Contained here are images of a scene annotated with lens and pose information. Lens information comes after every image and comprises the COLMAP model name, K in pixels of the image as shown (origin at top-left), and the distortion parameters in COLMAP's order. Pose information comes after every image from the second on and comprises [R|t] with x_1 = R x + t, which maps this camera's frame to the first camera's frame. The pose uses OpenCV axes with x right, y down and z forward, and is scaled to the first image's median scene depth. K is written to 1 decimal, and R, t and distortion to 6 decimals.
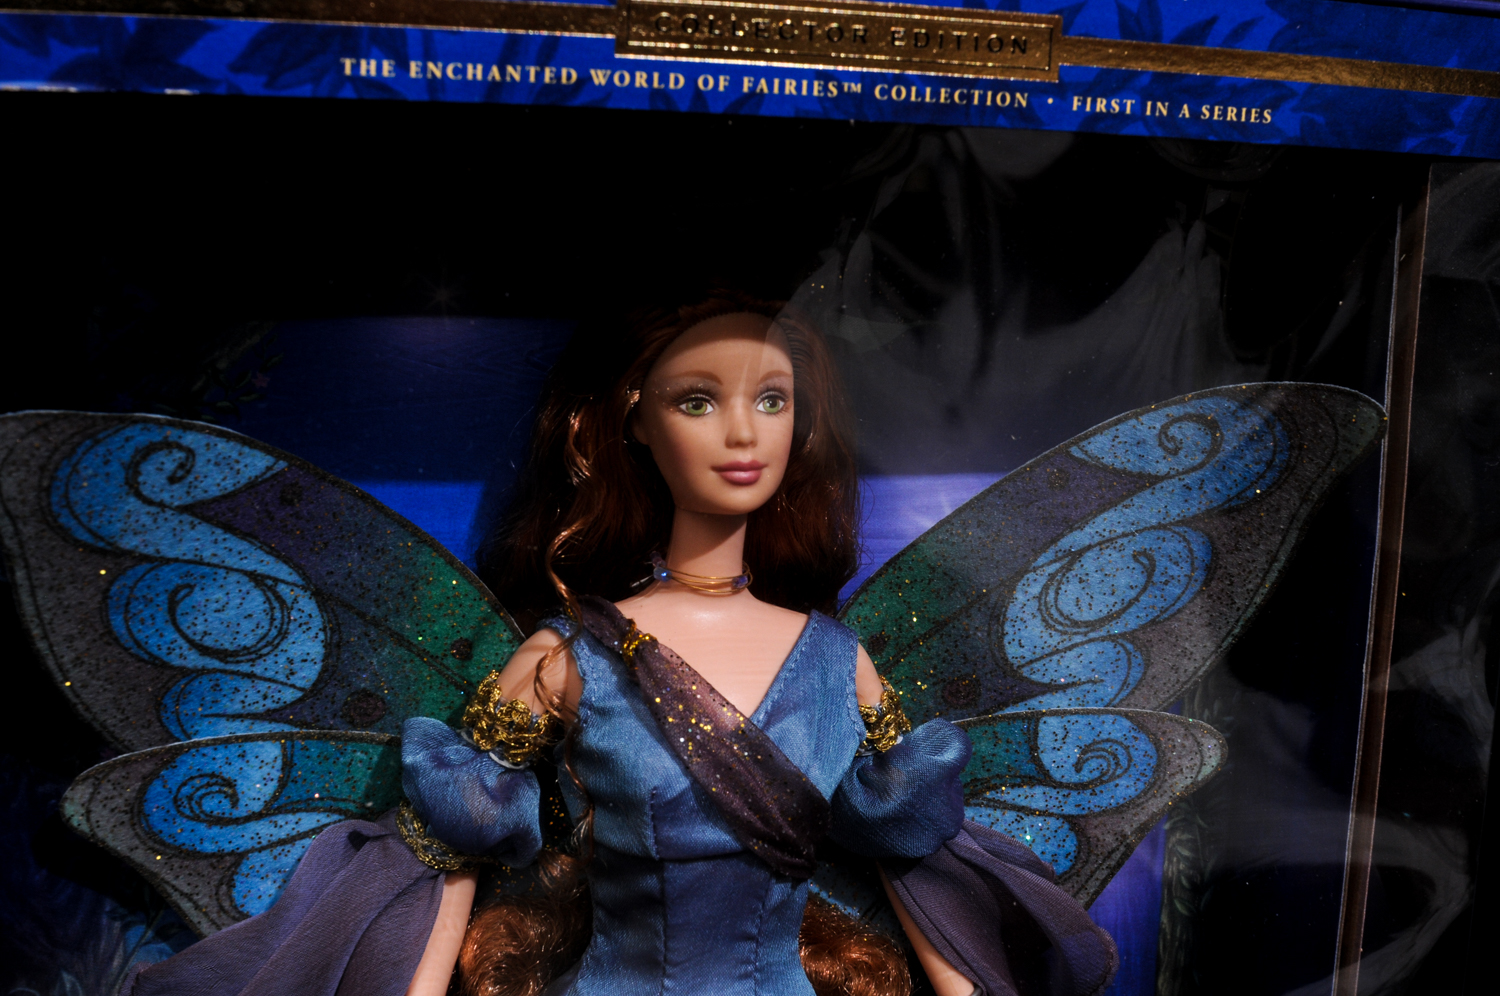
lens RADIAL K [[1989.0, 0, 750.0], [0, 1989.0, 498.0], [0, 0, 1]] dist [-0.210496, 0.256998]
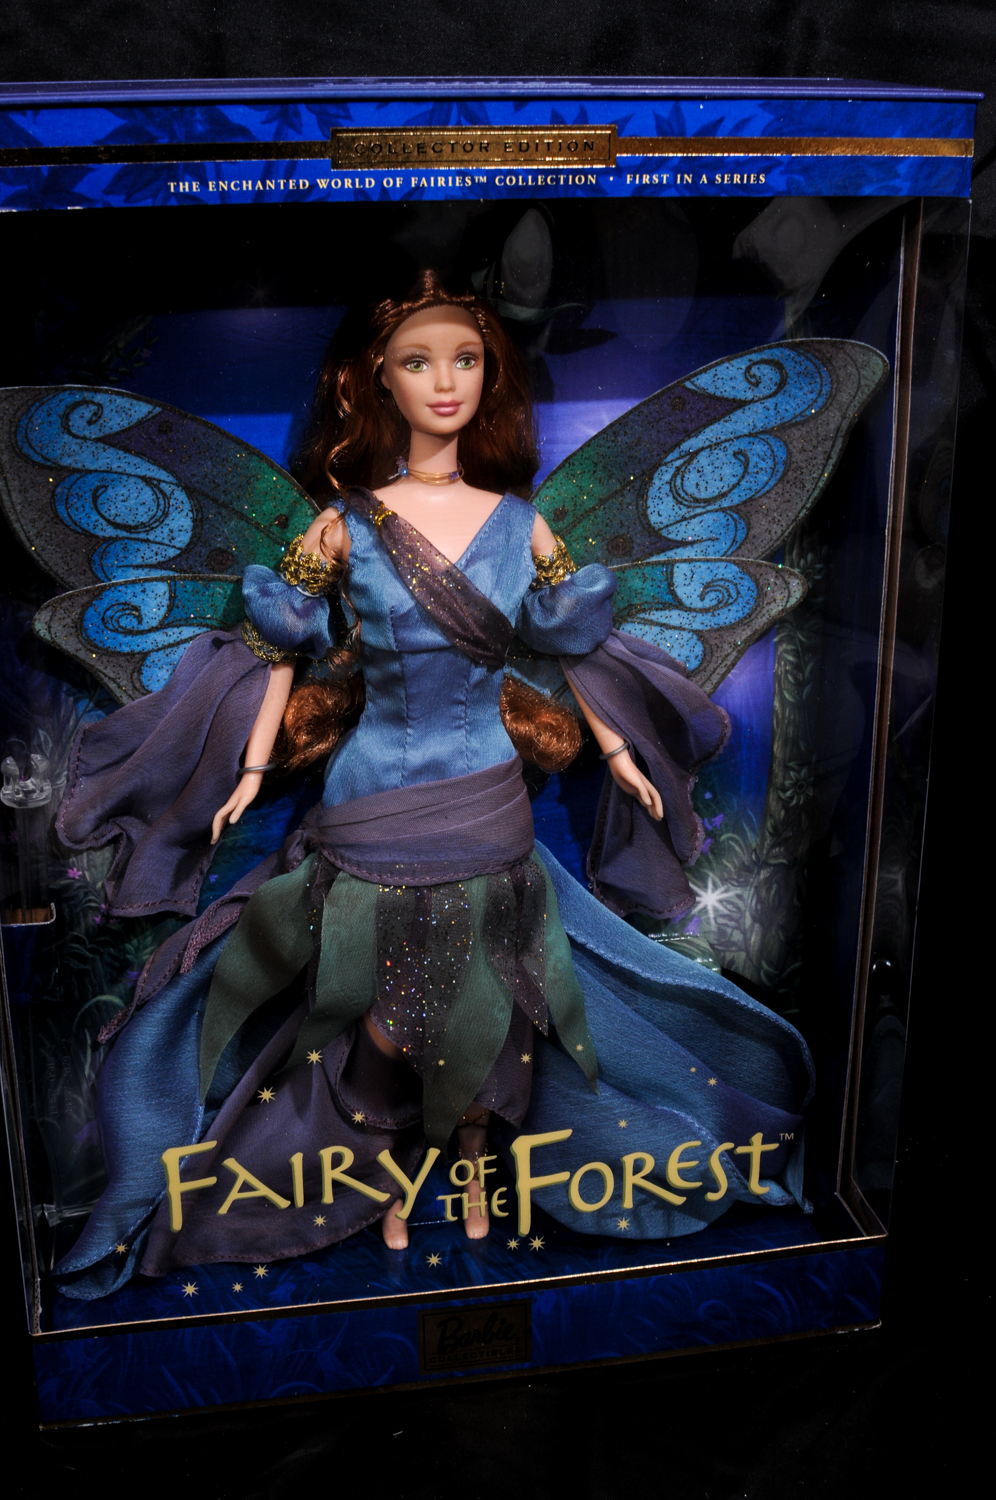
lens RADIAL K [[1989.0, 0, 498.0], [0, 1989.0, 750.0], [0, 0, 1]] dist [-0.210496, 0.256998]
pose [[0.993362, 0.006609, -0.114838, 0.212760], [0.016358, 0.980085, 0.197904, -0.054814], [0.113859, -0.198469, 0.973471, -0.557138]]
